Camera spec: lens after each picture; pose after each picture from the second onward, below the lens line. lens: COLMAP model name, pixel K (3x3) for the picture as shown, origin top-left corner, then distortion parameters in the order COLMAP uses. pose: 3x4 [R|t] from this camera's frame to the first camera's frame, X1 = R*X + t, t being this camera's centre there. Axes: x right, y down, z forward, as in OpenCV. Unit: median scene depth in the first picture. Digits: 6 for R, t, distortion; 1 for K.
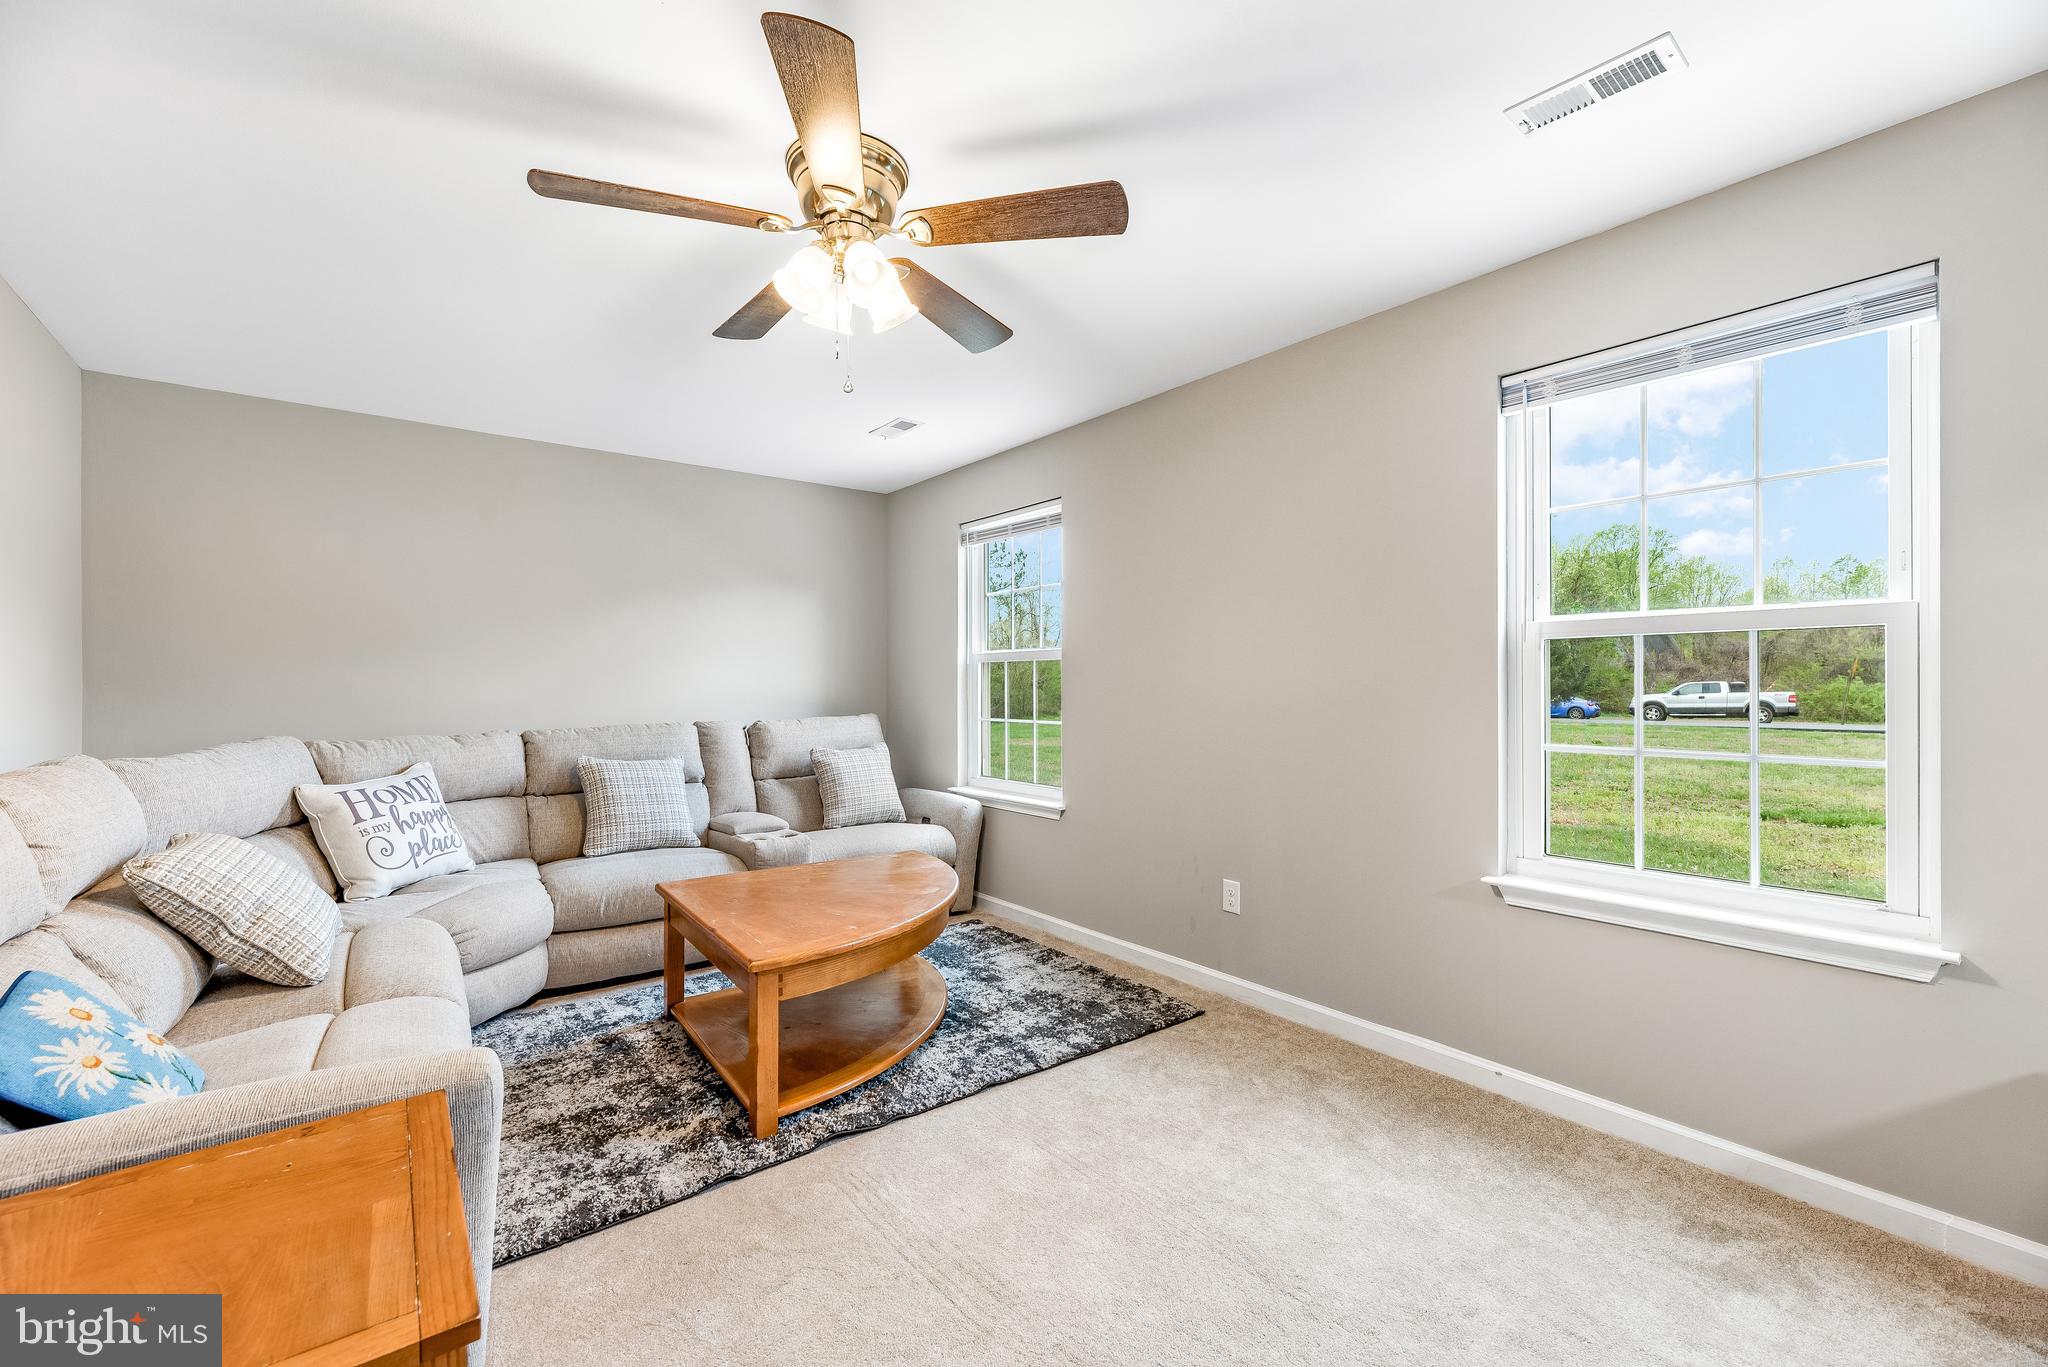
lens RADIAL K [[853.8, 0, 1011.1], [0, 853.8, 691.7], [0, 0, 1]] dist [0.001870, -0.000127]
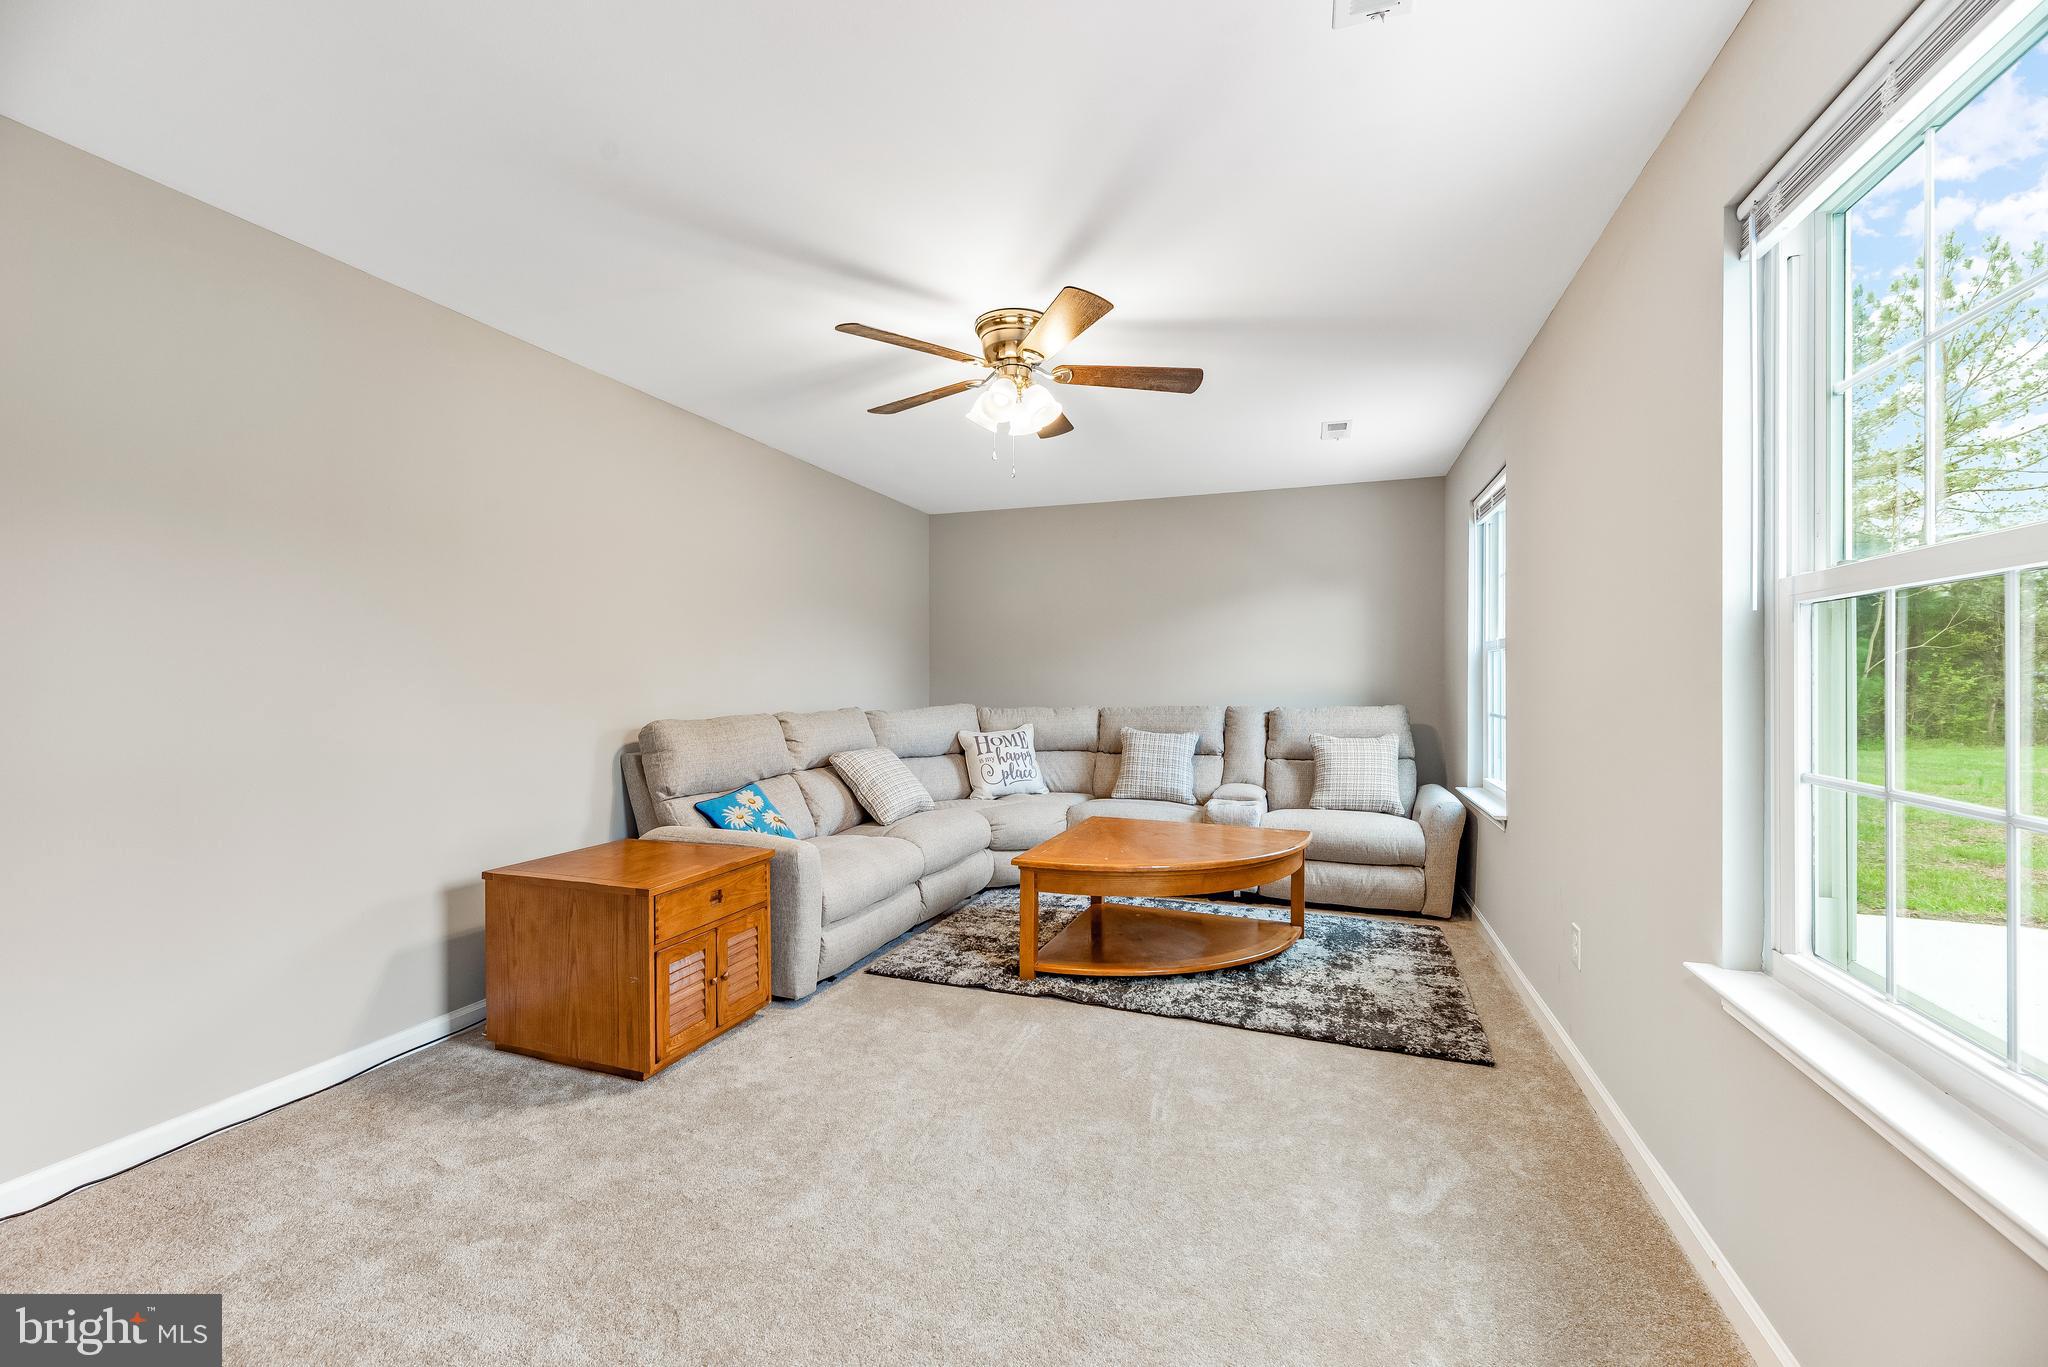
lens RADIAL K [[867.9, 0, 1024.0], [0, 867.9, 683.5], [0, 0, 1]] dist [-0.000108, -0.000480]
pose [[0.508902, 0.008990, -0.860778, 0.751155], [-0.008335, 0.999950, 0.005515, -0.001820], [0.860784, 0.004368, 0.508951, 0.169679]]
